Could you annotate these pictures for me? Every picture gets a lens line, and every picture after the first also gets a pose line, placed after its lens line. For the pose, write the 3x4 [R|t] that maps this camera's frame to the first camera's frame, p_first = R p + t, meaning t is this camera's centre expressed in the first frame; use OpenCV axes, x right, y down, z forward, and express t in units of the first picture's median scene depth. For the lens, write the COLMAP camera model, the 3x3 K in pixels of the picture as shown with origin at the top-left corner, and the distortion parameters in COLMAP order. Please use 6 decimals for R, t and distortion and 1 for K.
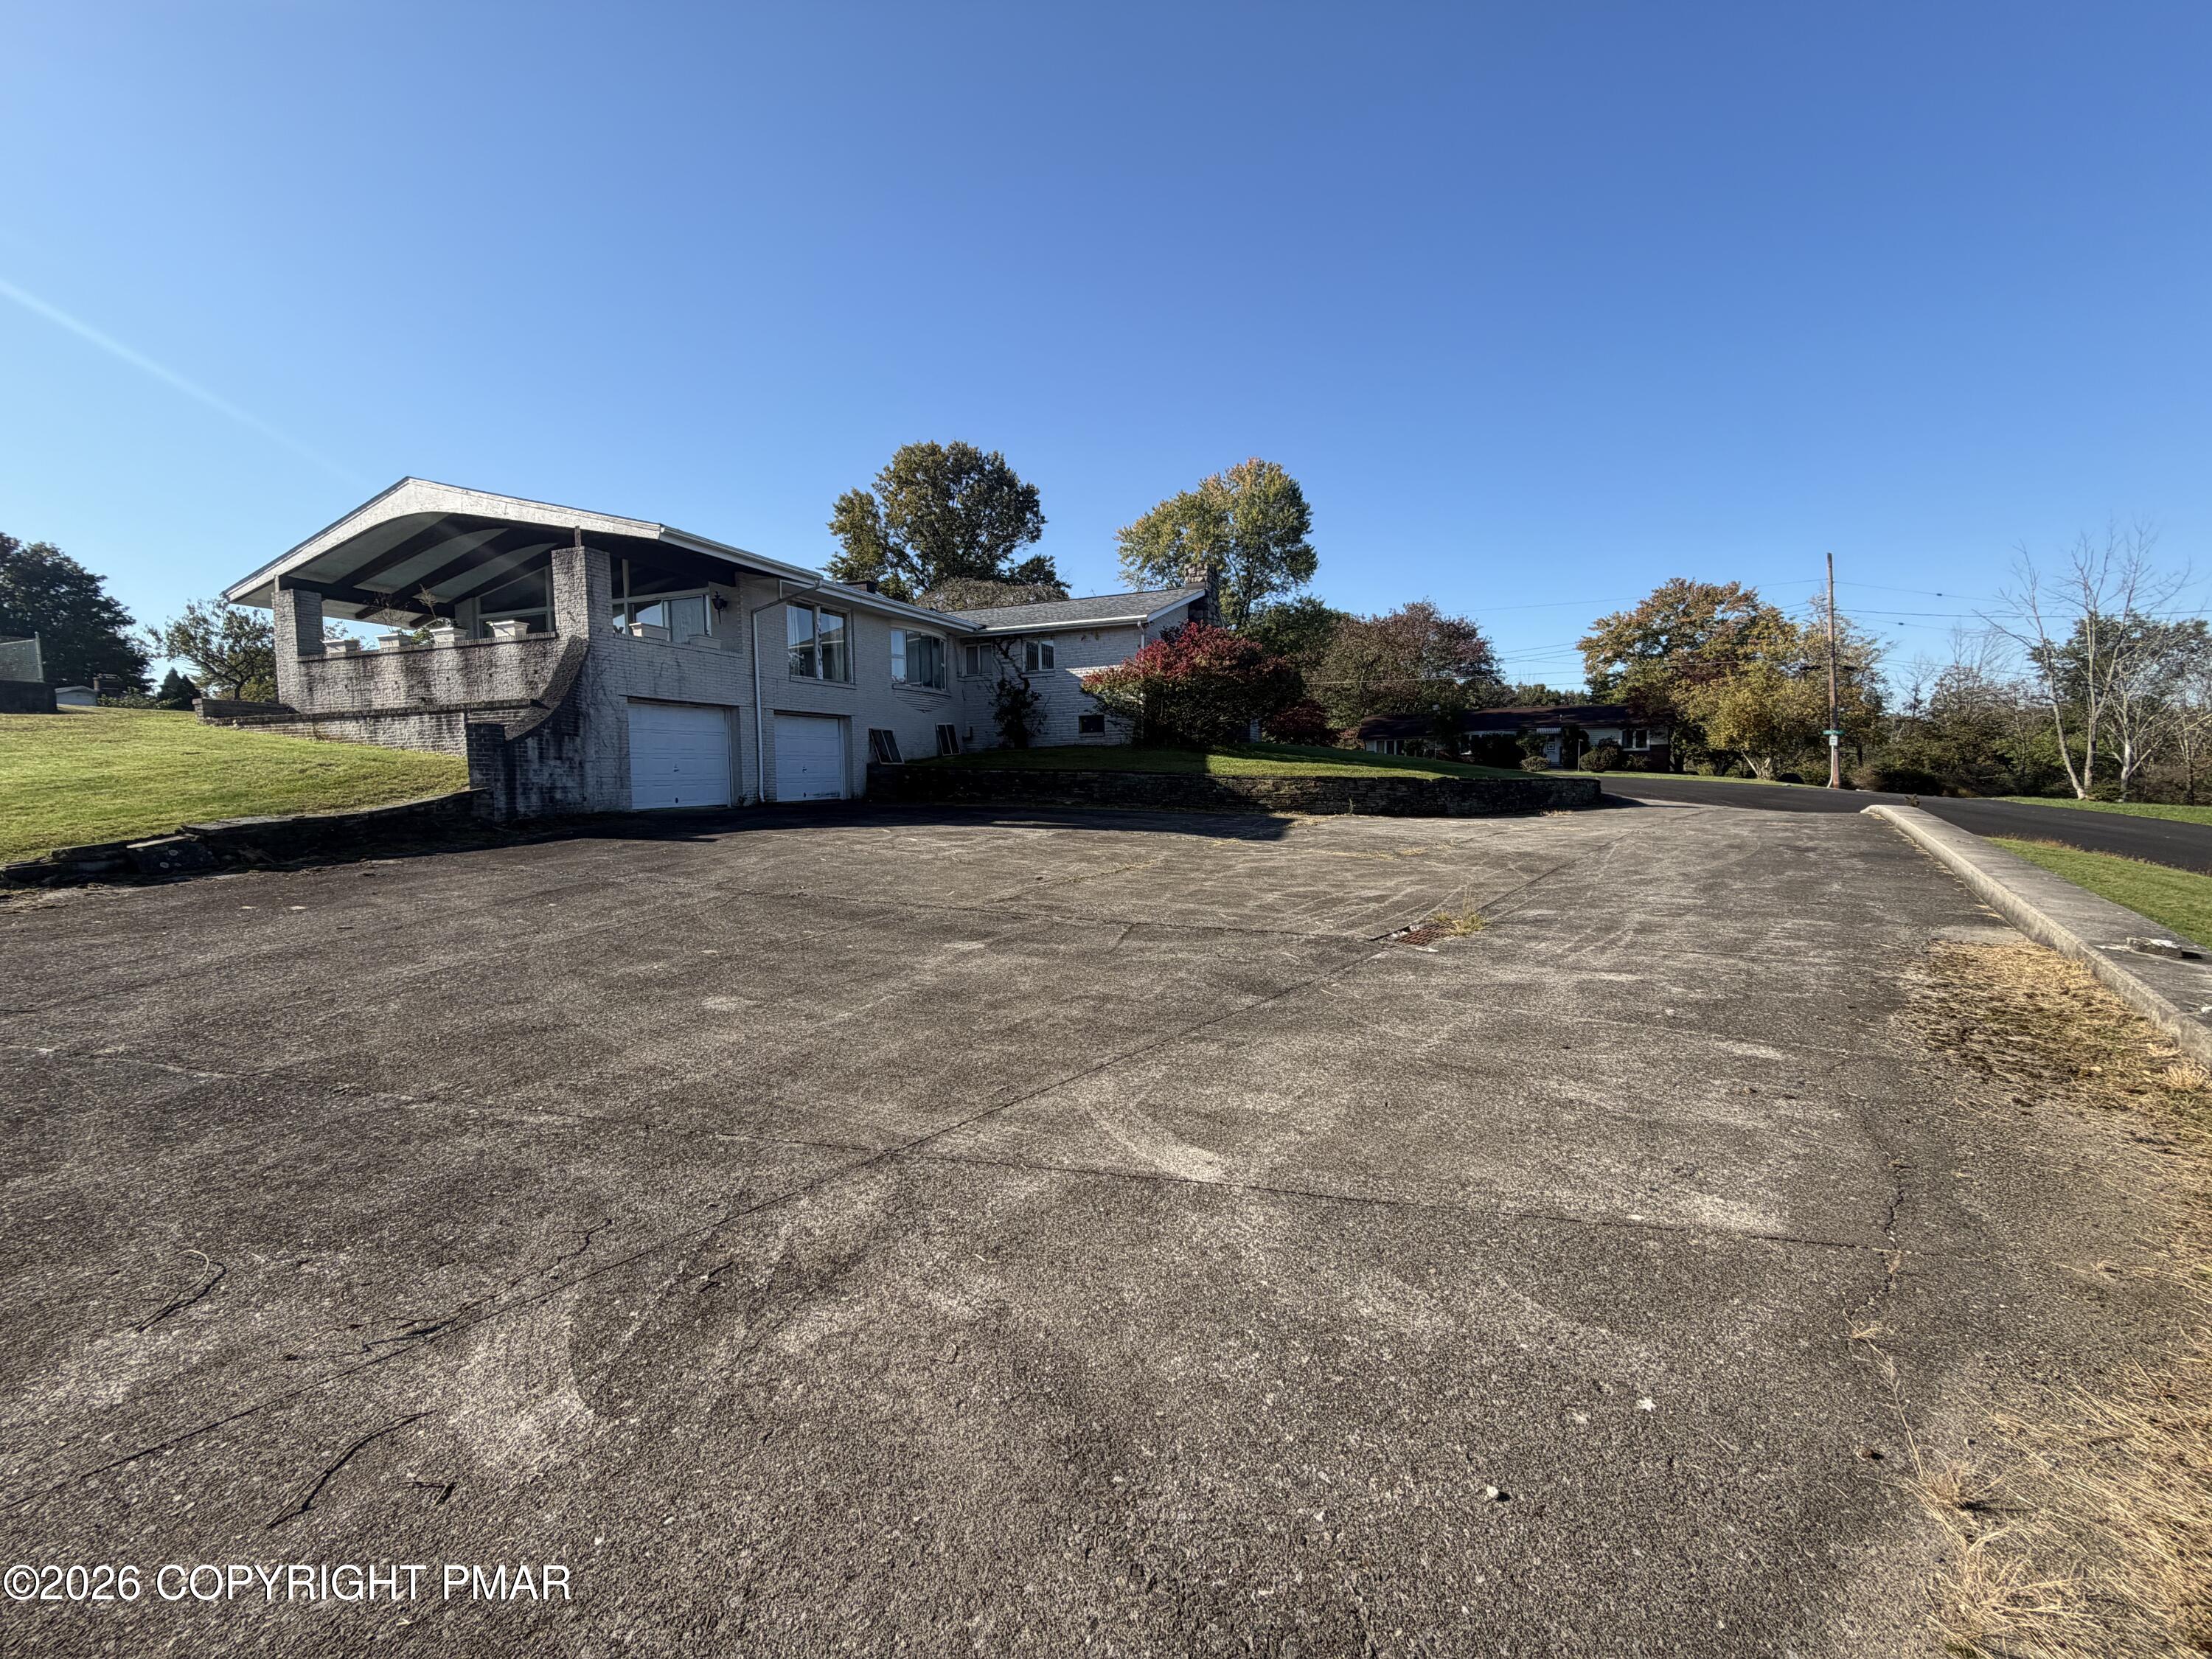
lens RADIAL K [[895.4, 0, 1106.2], [0, 895.4, 837.5], [0, 0, 1]] dist [-0.000103, 0.000082]
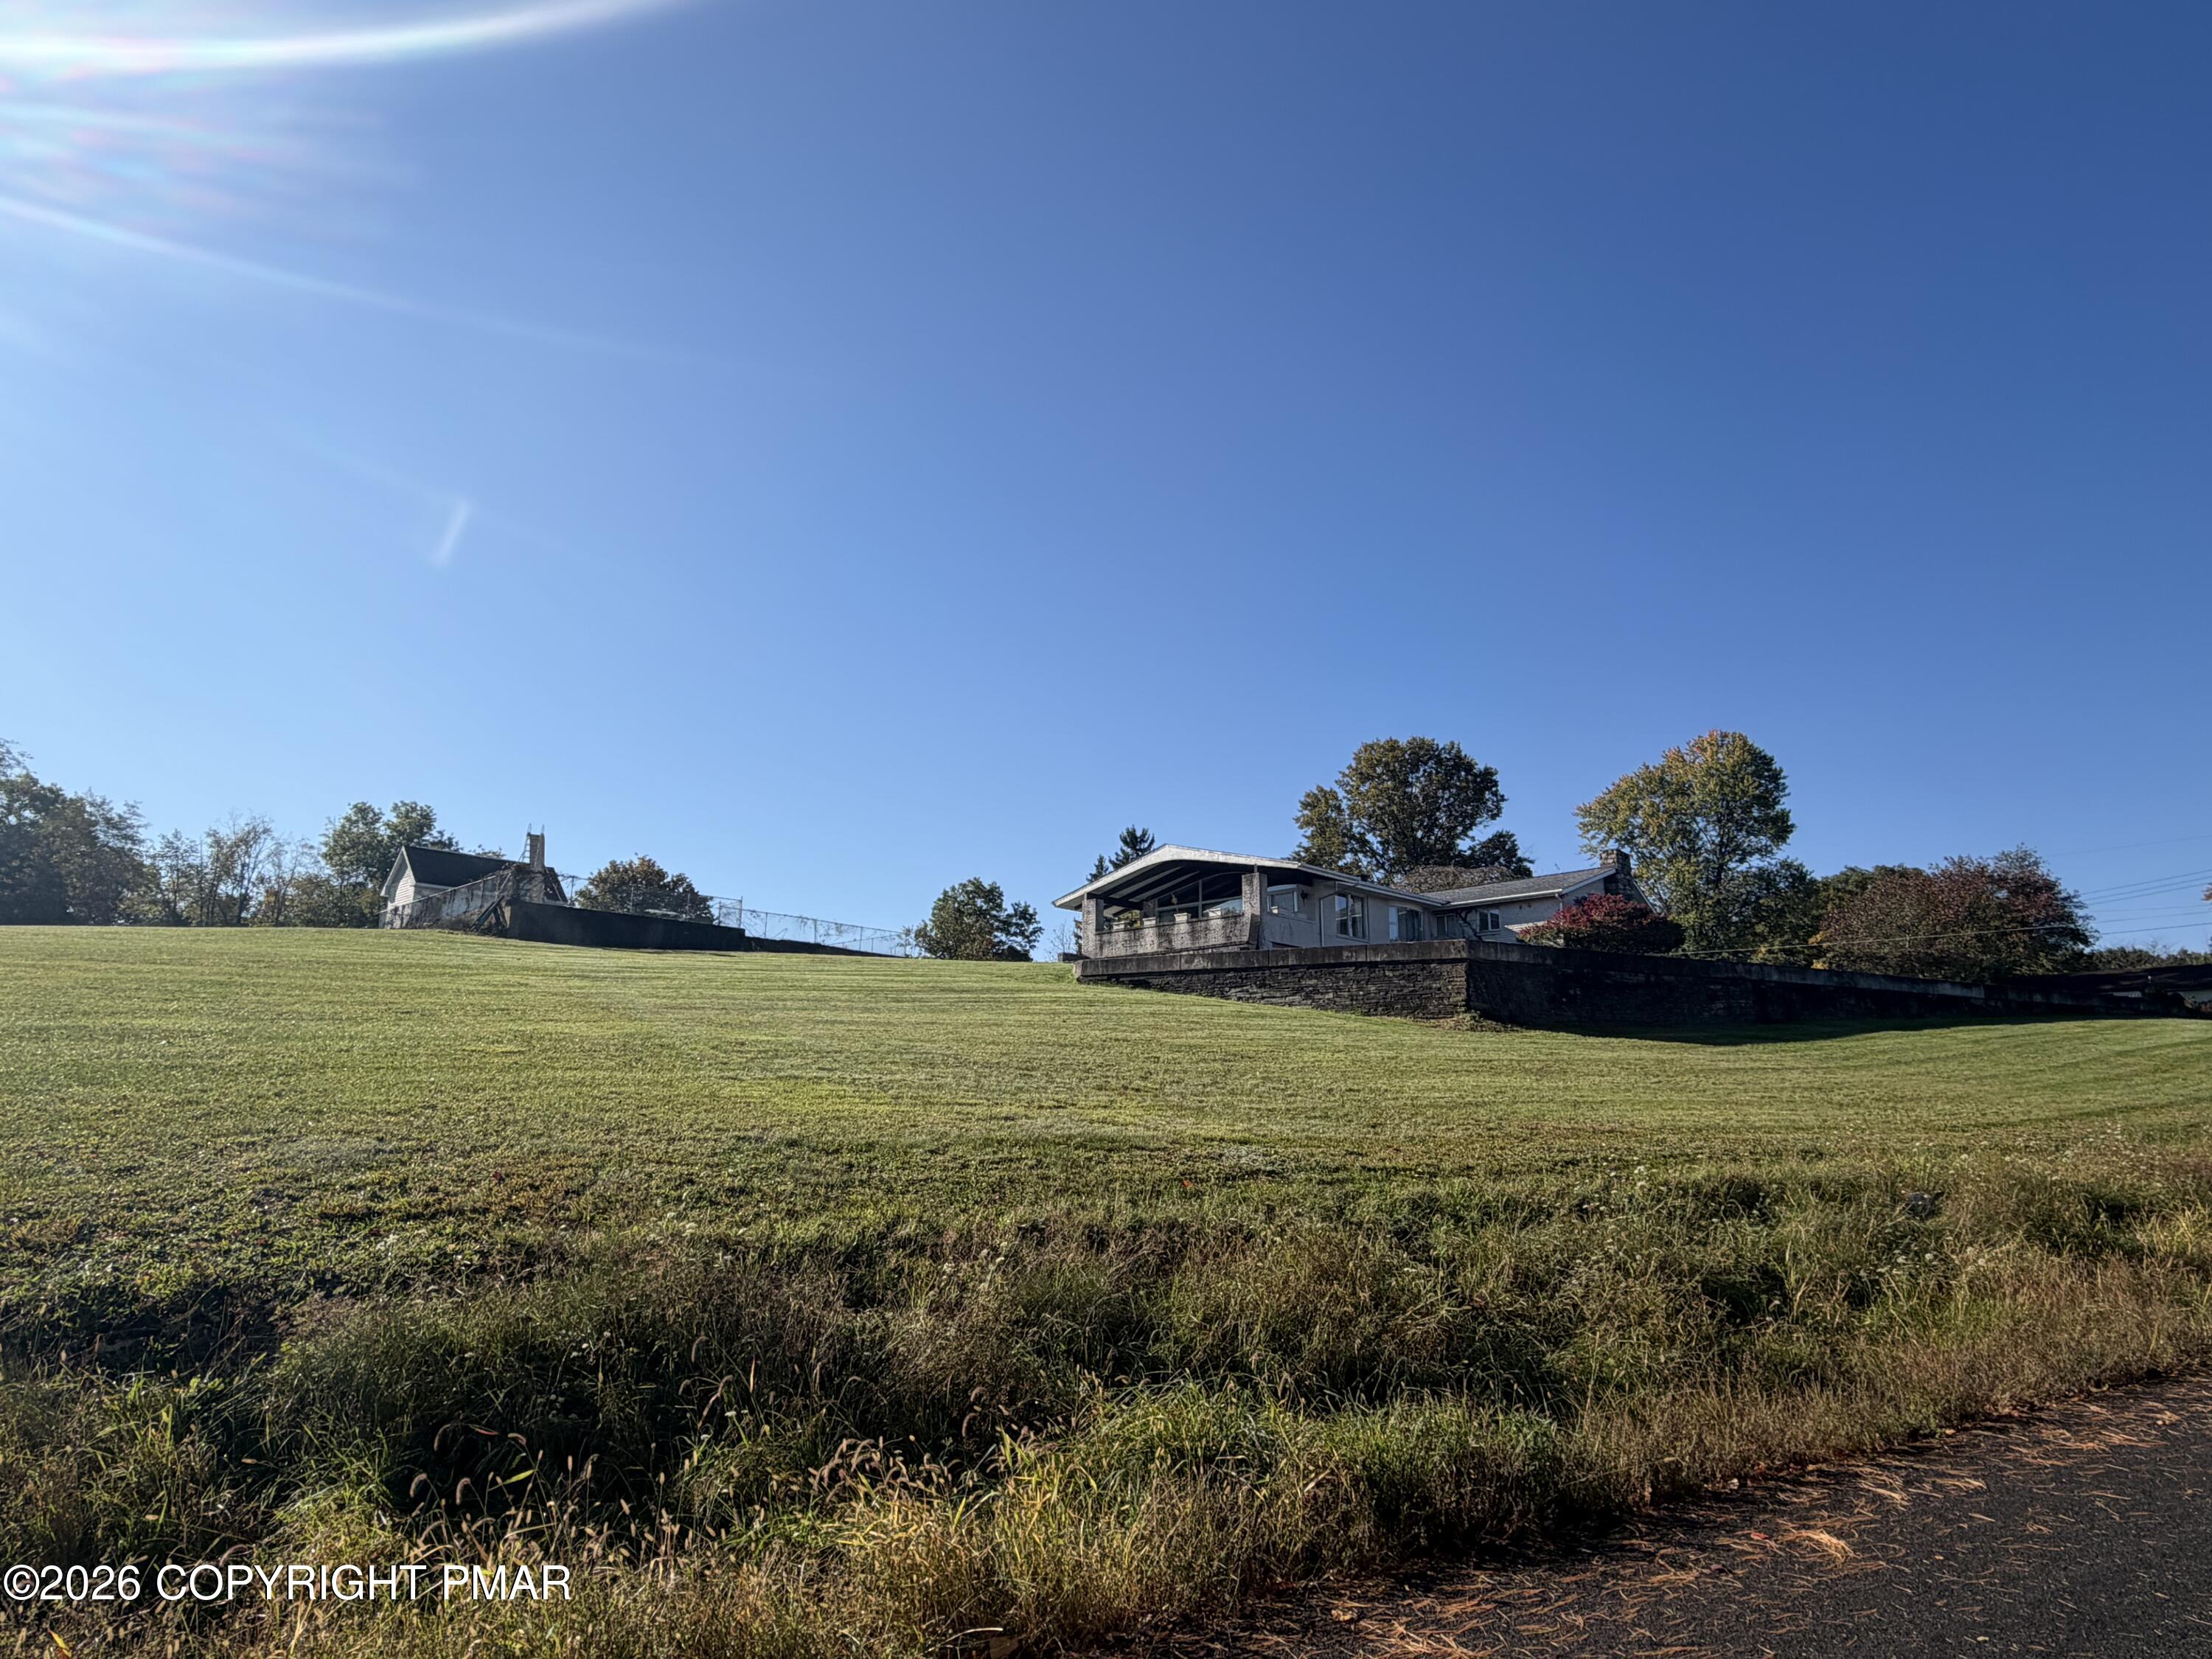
lens RADIAL K [[1327.8, 0, 1090.8], [0, 1327.8, 829.4], [0, 0, 1]] dist [-0.001766, -0.000737]
pose [[0.924249, -0.066120, -0.376021, 0.164253], [-0.045821, 0.958560, -0.281182, 0.322012], [0.379030, 0.277112, 0.882919, -1.311633]]
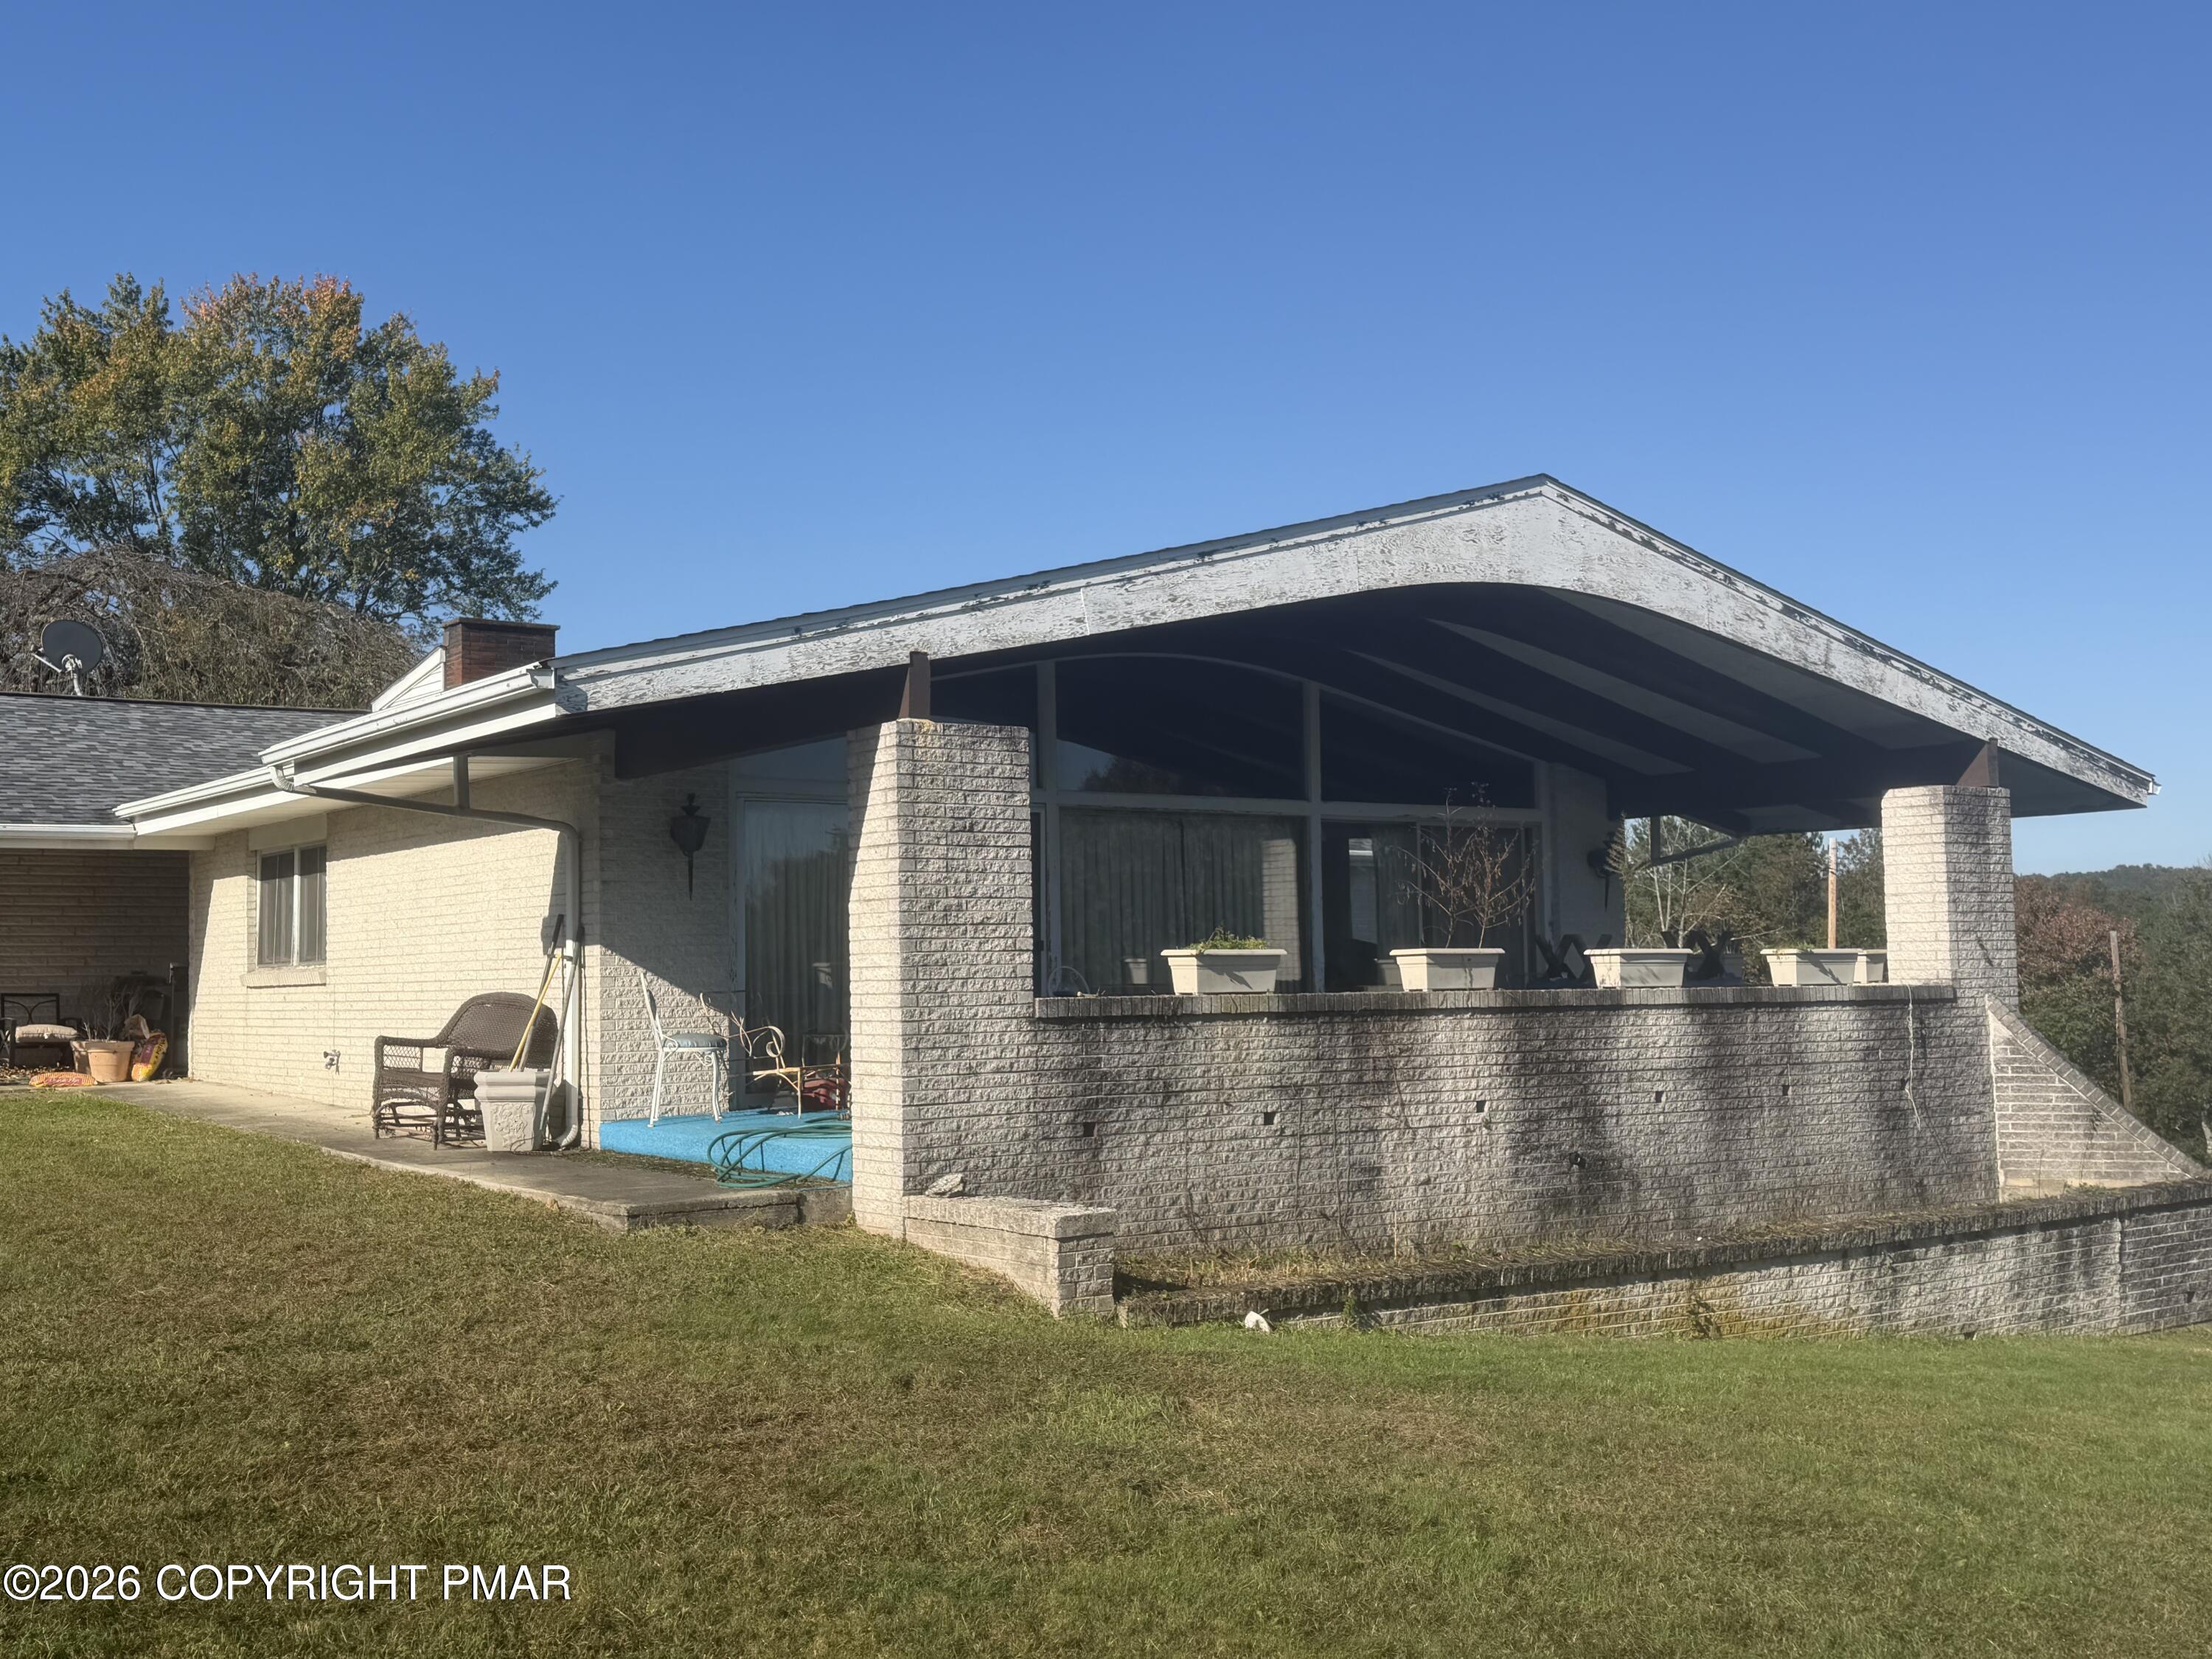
lens RADIAL K [[2329.3, 0, 1098.4], [0, 2329.3, 834.8], [0, 0, 1]] dist [0.041139, 0.000000]
pose [[0.543939, 0.056155, 0.837244, -1.131433], [0.064619, 0.991992, -0.108516, -0.138868], [-0.836633, 0.113128, 0.535955, 0.503594]]
